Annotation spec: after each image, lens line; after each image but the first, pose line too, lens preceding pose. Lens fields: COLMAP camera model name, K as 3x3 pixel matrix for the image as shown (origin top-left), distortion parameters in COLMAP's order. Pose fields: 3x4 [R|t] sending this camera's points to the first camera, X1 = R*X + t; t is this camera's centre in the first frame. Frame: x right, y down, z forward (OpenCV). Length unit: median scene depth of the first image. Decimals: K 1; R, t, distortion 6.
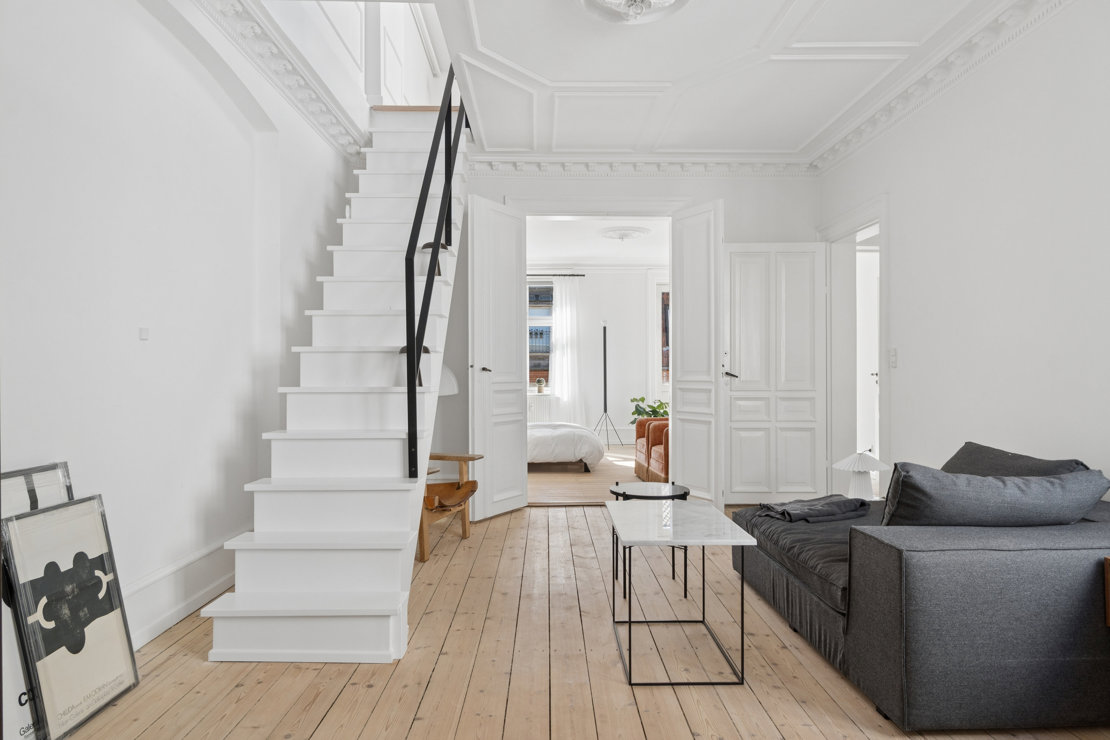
lens RADIAL K [[679.1, 0, 550.0], [0, 679.1, 370.3], [0, 0, 1]] dist [-0.000830, 0.000180]
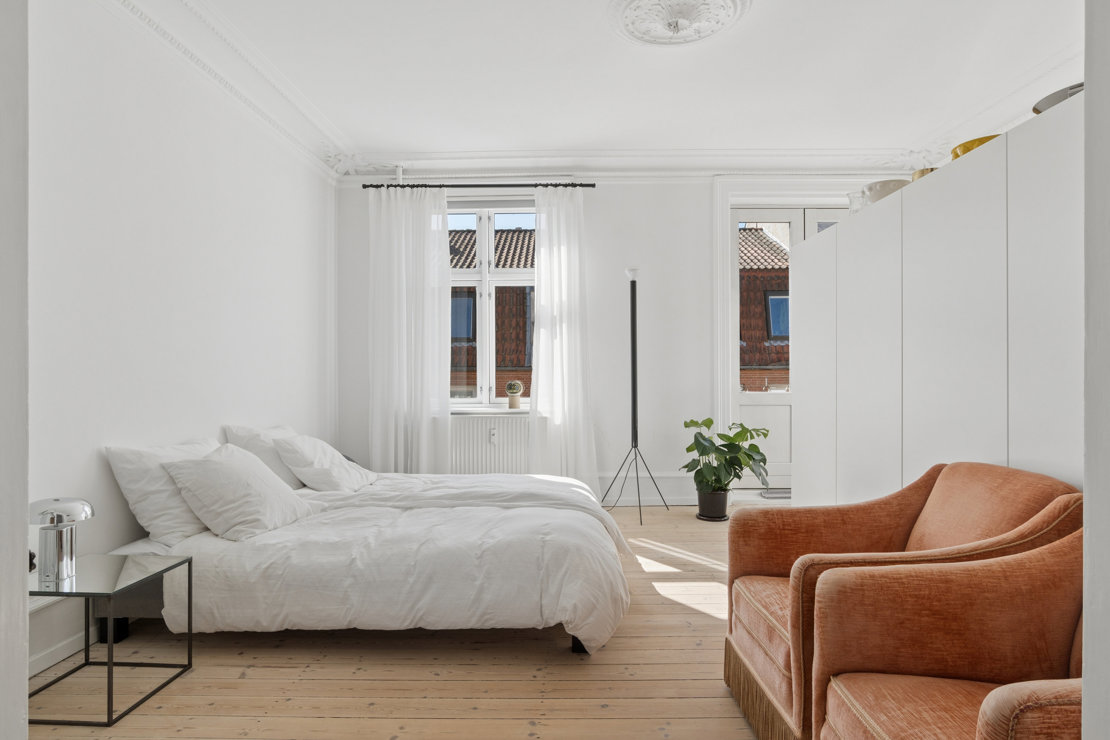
lens RADIAL K [[679.1, 0, 551.8], [0, 679.1, 375.9], [0, 0, 1]] dist [-0.000830, 0.000180]
pose [[0.999135, -0.000887, -0.041572, 0.061306], [0.001215, 0.999968, 0.007869, 0.005830], [0.041564, -0.007913, 0.999105, 0.733556]]
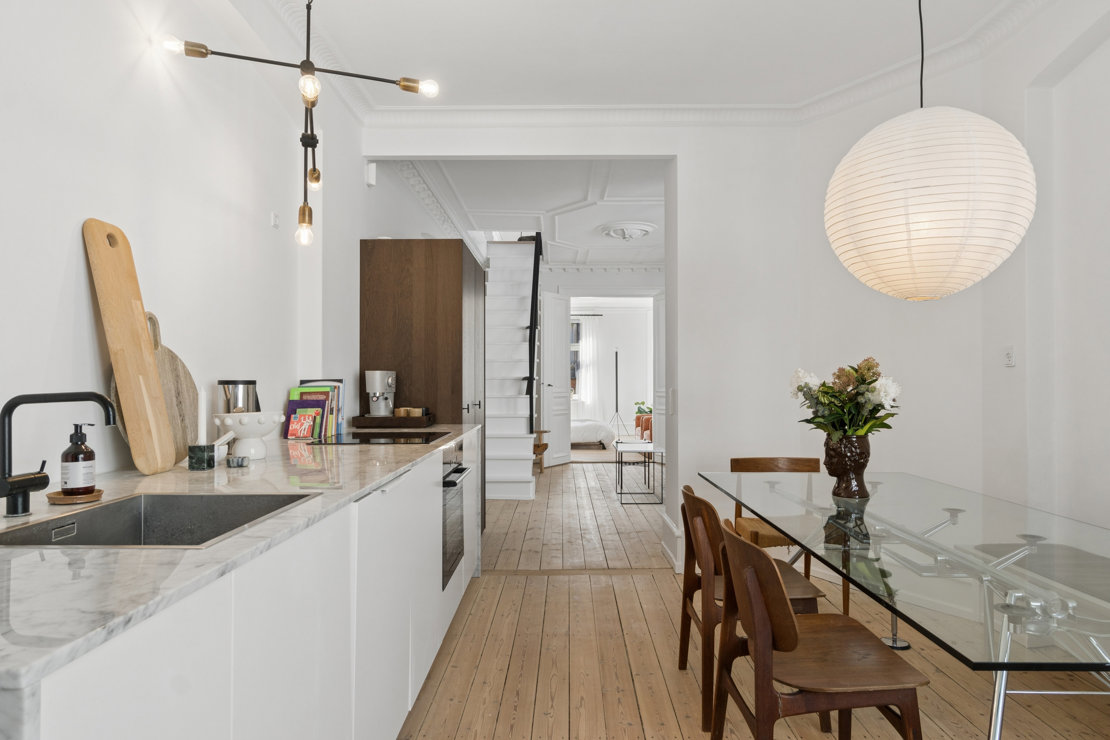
lens RADIAL K [[679.1, 0, 563.2], [0, 679.1, 378.7], [0, 0, 1]] dist [-0.000830, 0.000180]
pose [[0.999993, 0.002284, -0.003067, -0.039322], [-0.002274, 0.999993, 0.003131, -0.018435], [0.003074, -0.003124, 0.999990, -0.624945]]
